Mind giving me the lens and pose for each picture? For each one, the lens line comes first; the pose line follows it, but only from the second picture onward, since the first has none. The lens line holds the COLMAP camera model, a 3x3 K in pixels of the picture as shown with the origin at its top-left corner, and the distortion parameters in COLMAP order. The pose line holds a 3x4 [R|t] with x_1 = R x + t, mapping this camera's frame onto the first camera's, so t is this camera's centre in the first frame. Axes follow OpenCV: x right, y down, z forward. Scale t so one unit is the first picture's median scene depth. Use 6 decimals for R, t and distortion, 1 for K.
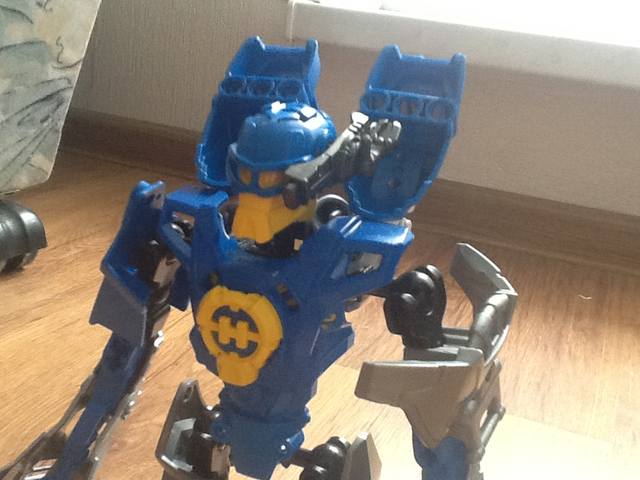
lens RADIAL K [[783.2, 0, 320.0], [0, 783.2, 239.2], [0, 0, 1]] dist [-0.015764, 0.000000]
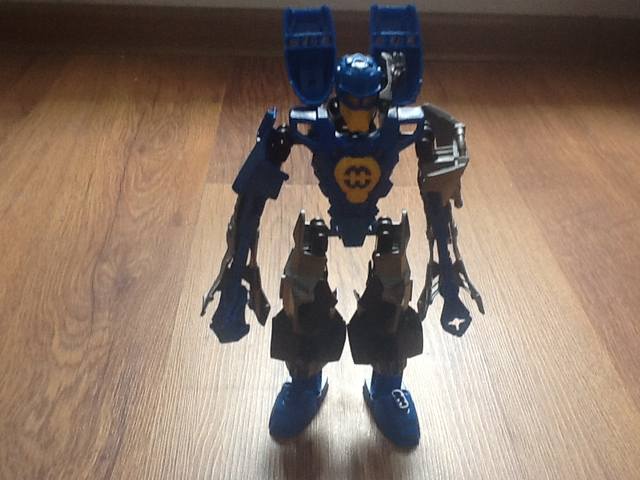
lens RADIAL K [[783.2, 0, 320.7], [0, 783.2, 240.6], [0, 0, 1]] dist [-0.015764, 0.000000]
pose [[0.901280, -0.283937, 0.327221, -0.891589], [0.186954, 0.936249, 0.297466, -0.343948], [-0.390822, -0.206925, 0.896906, -0.800633]]
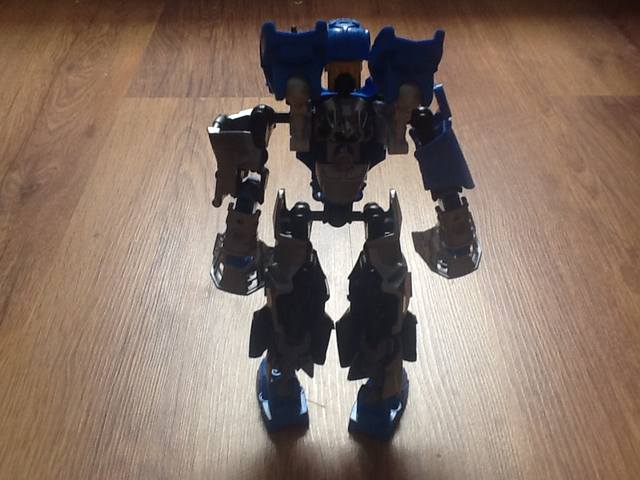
lens RADIAL K [[783.2, 0, 319.8], [0, 783.2, 239.8], [0, 0, 1]] dist [-0.015764, 0.000000]
pose [[0.904647, -0.324372, 0.276401, -0.494166], [0.211250, 0.904613, 0.370202, -0.180798], [-0.370119, -0.276512, 0.886878, -1.217505]]
